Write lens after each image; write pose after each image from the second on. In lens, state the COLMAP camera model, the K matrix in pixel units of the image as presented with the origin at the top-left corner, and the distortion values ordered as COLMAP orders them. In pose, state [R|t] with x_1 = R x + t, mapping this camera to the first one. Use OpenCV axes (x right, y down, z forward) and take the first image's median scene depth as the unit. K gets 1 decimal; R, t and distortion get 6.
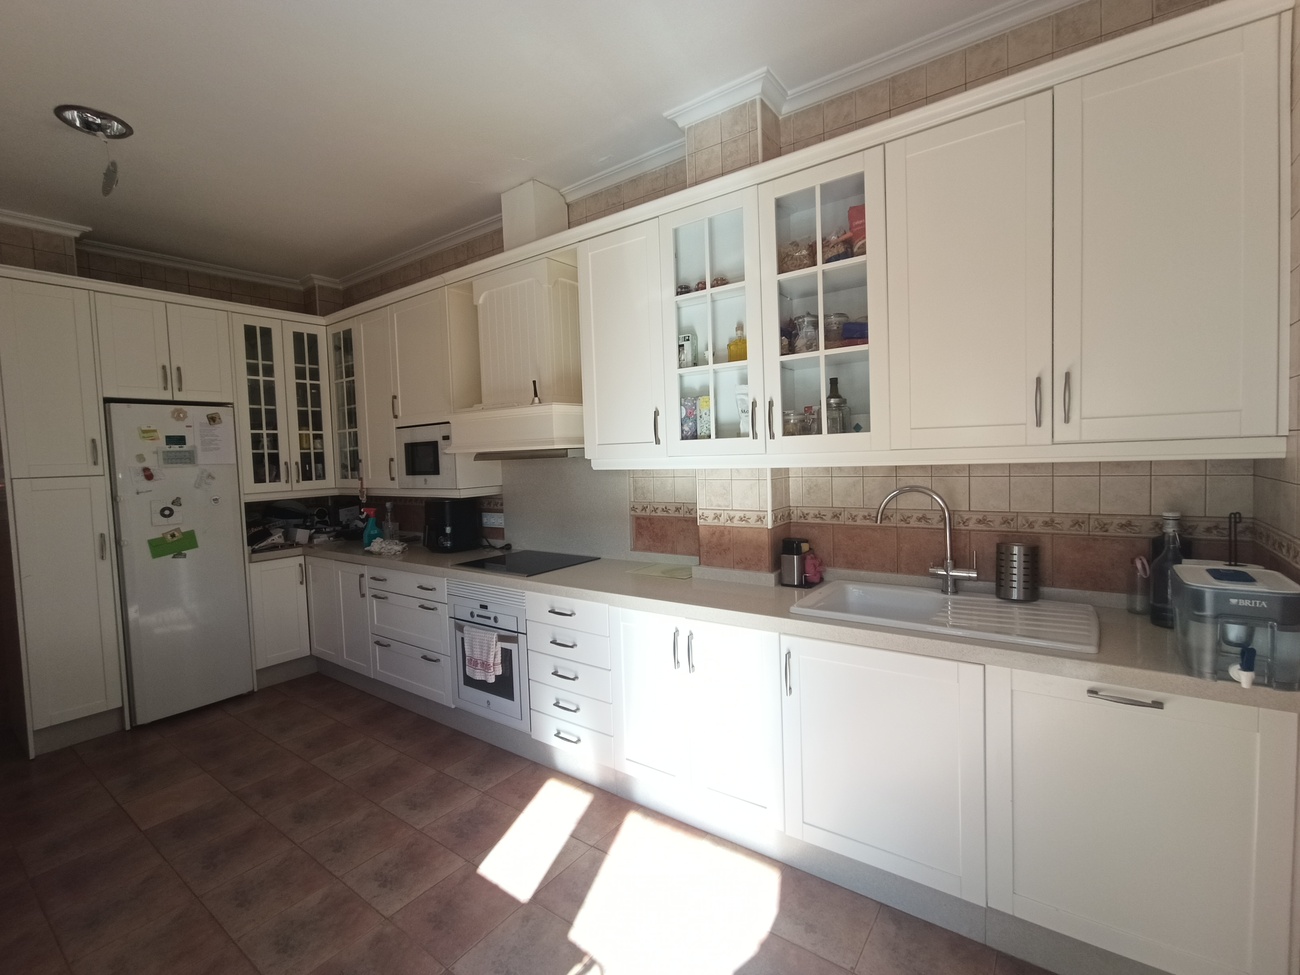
lens RADIAL K [[600.8, 0, 647.1], [0, 600.8, 480.7], [0, 0, 1]] dist [-0.000011, 0.000662]
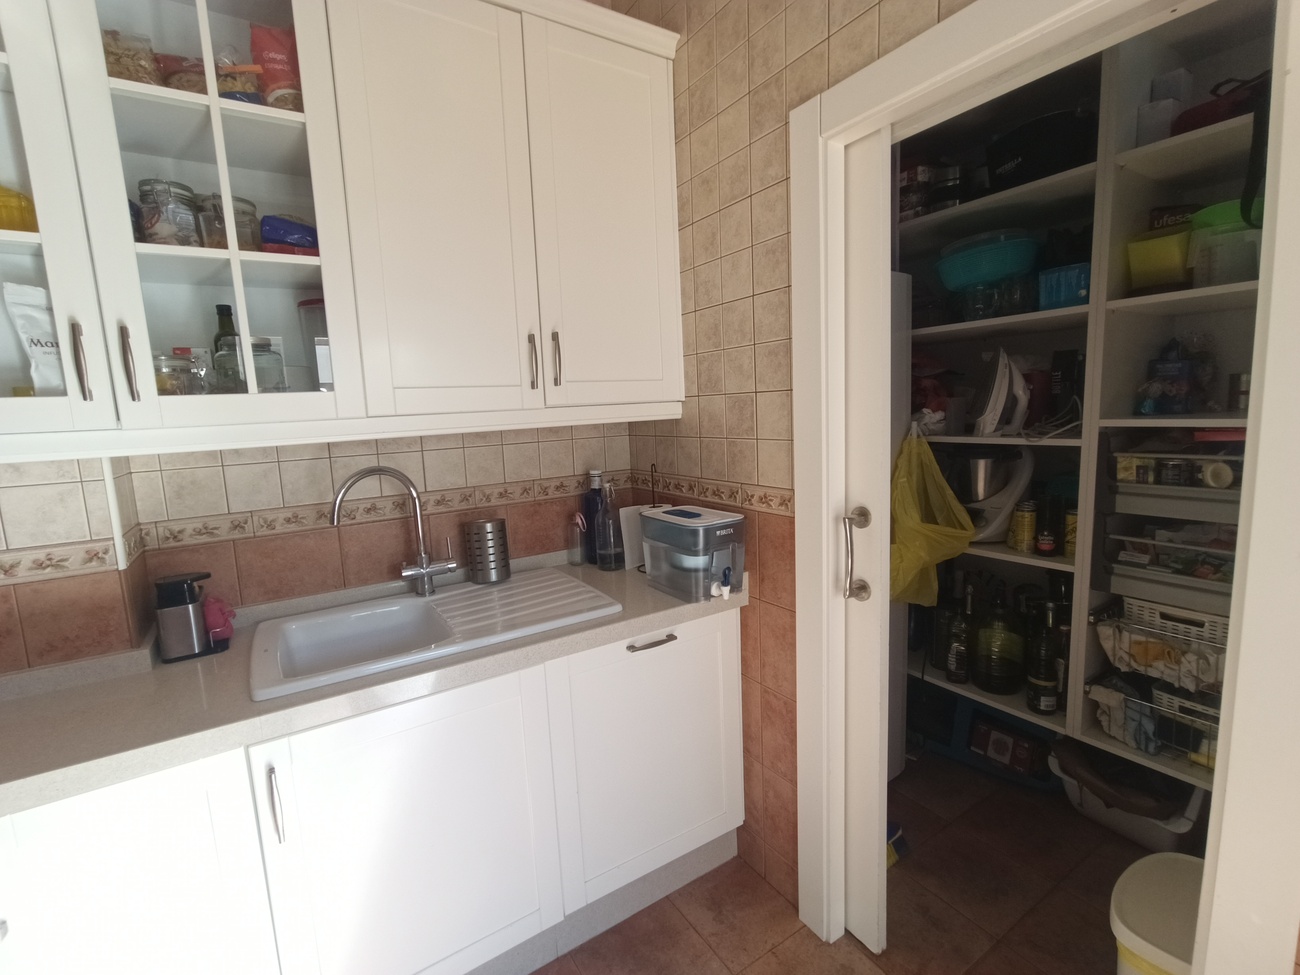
lens RADIAL K [[600.8, 0, 647.1], [0, 600.8, 480.7], [0, 0, 1]] dist [-0.000011, 0.000662]
pose [[0.380818, -0.098810, 0.919355, -0.209972], [0.075756, 0.994265, 0.075481, -0.009494], [-0.921541, 0.040903, 0.386120, 0.712465]]
